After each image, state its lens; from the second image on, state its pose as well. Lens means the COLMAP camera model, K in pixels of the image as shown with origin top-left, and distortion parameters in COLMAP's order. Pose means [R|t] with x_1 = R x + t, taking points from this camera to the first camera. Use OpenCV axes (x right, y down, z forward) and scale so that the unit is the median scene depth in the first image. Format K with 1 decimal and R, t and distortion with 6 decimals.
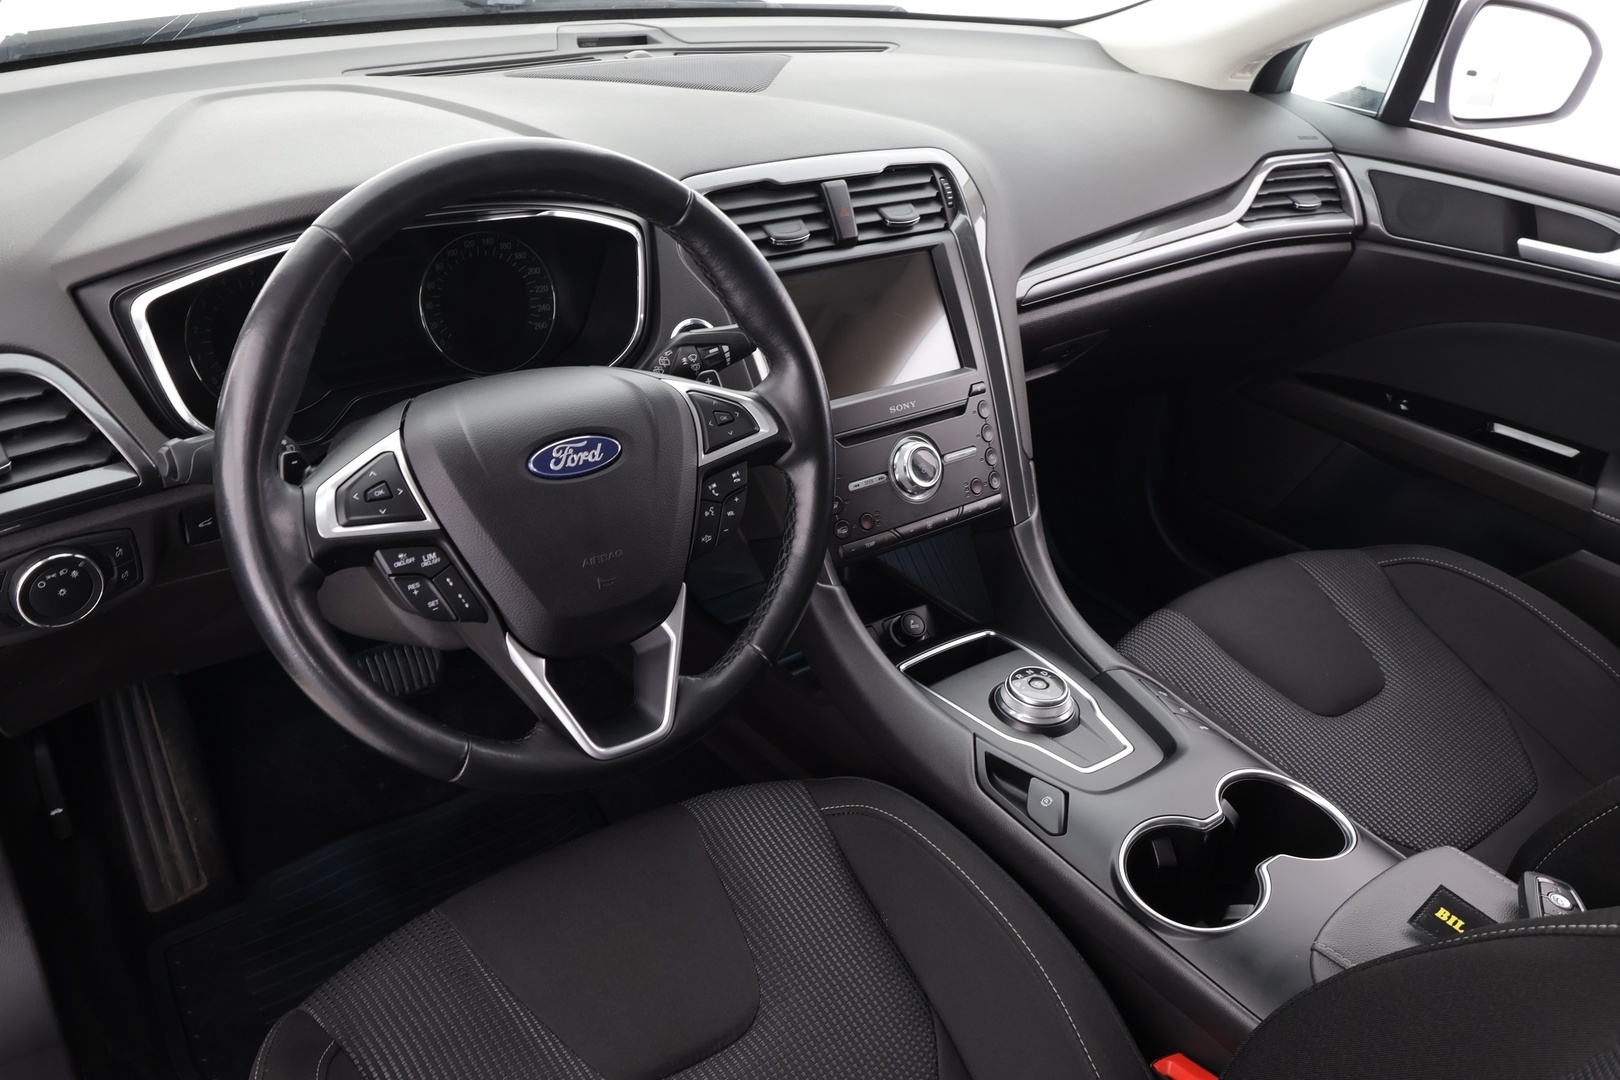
lens RADIAL K [[1269.6, 0, 810.0], [0, 1269.6, 540.0], [0, 0, 1]] dist [0.001211, -0.003215]
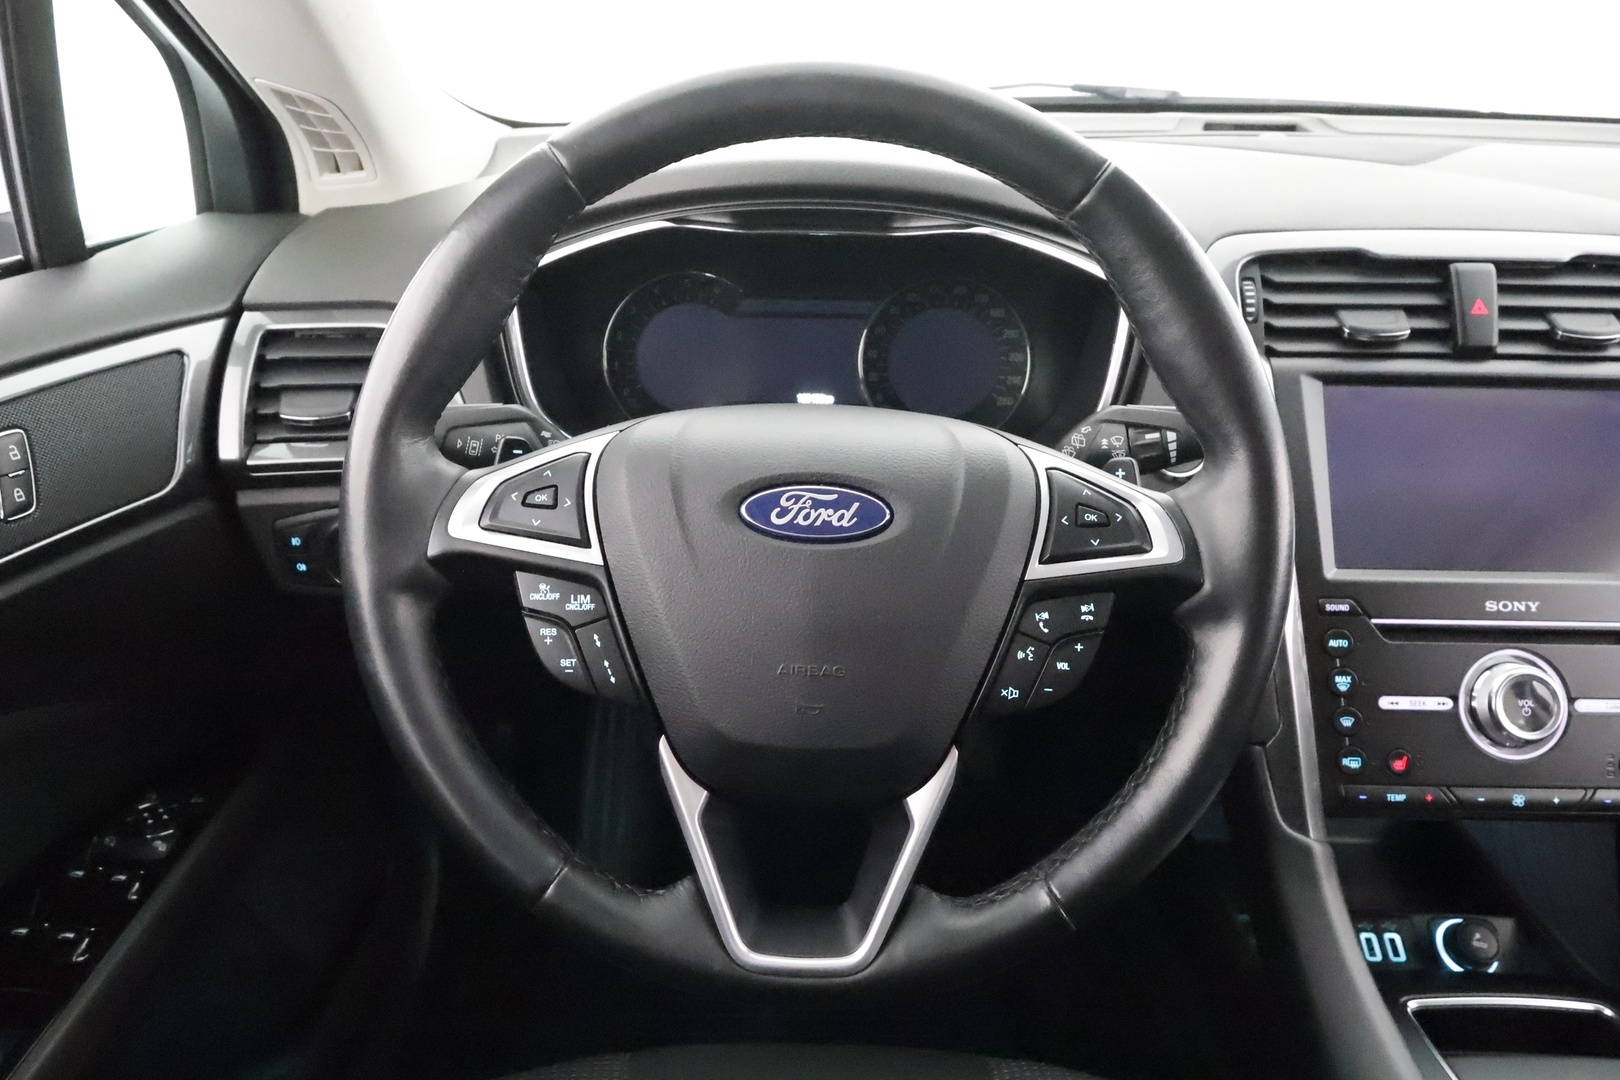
lens RADIAL K [[1096.3, 0, 810.0], [0, 1096.3, 540.0], [0, 0, 1]] dist [-0.001069, 0.000117]
pose [[0.798359, 0.196773, -0.569125, 0.121205], [-0.269419, 0.961955, -0.045344, -0.020499], [0.538550, 0.189534, 0.821000, 0.431547]]
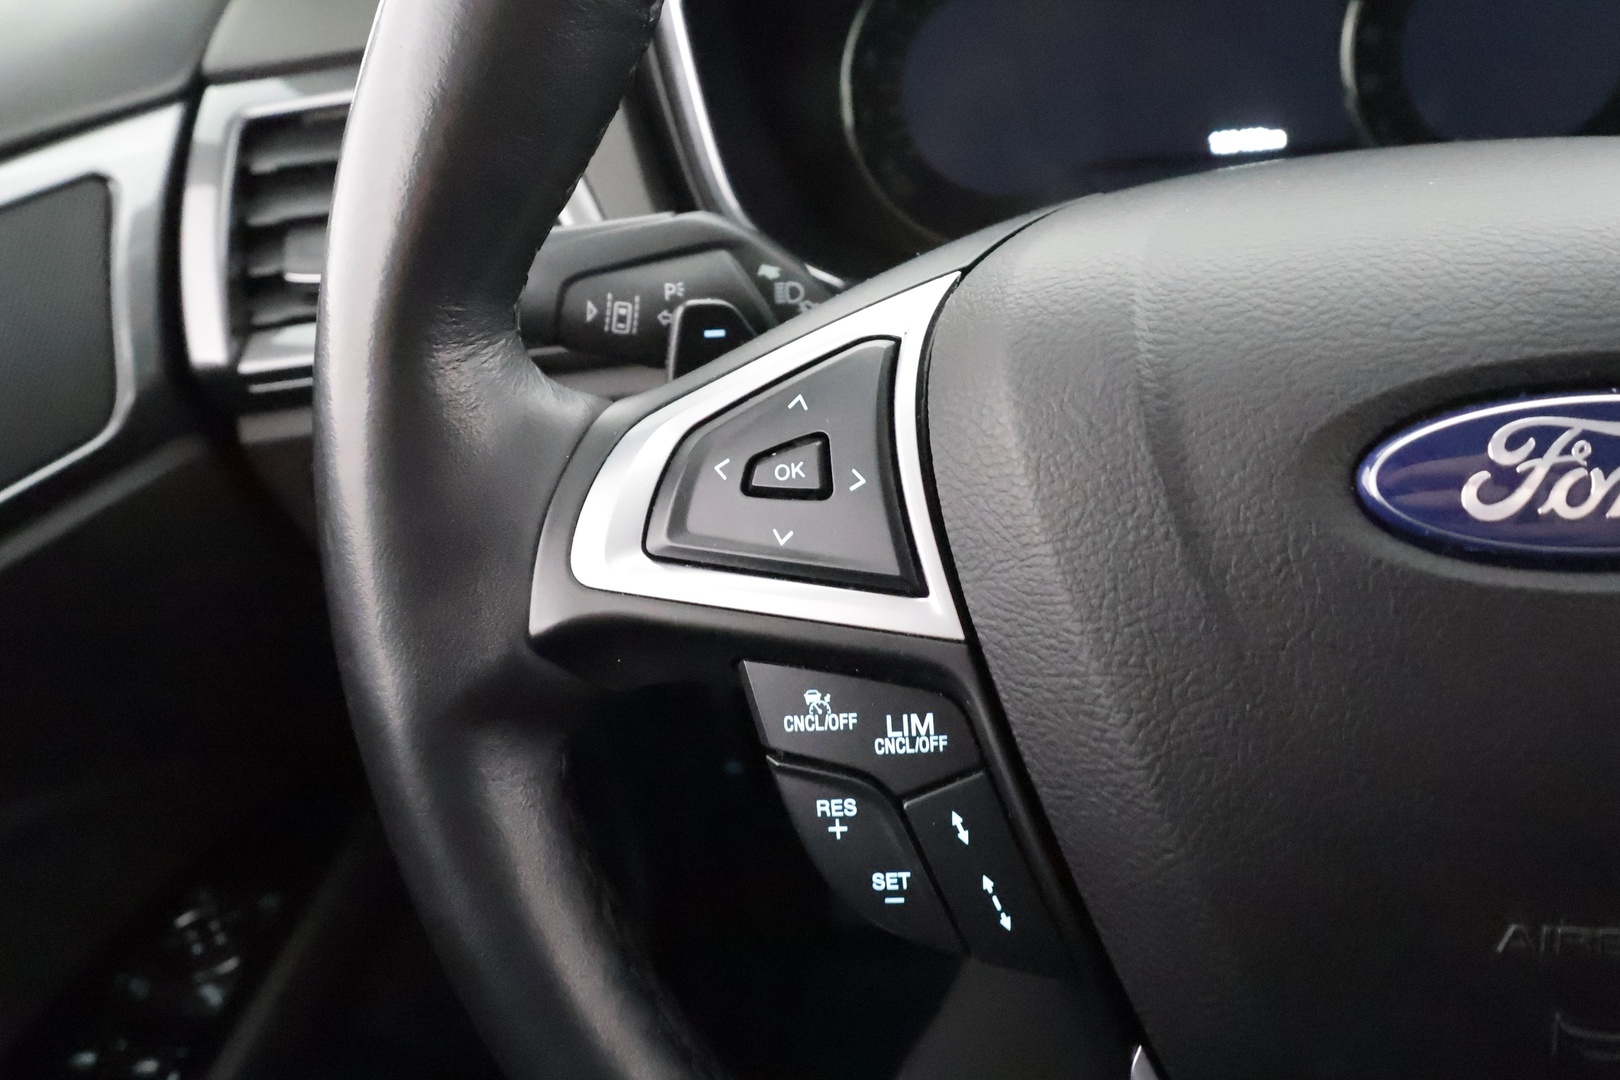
lens RADIAL K [[1311.5, 0, 810.0], [0, 1311.5, 540.0], [0, 0, 1]] dist [0.018214, 0.001370]
pose [[0.694998, 0.241646, -0.677189, -0.099521], [-0.194228, 0.969915, 0.146765, -0.051302], [0.692281, 0.029528, 0.721024, 0.605581]]
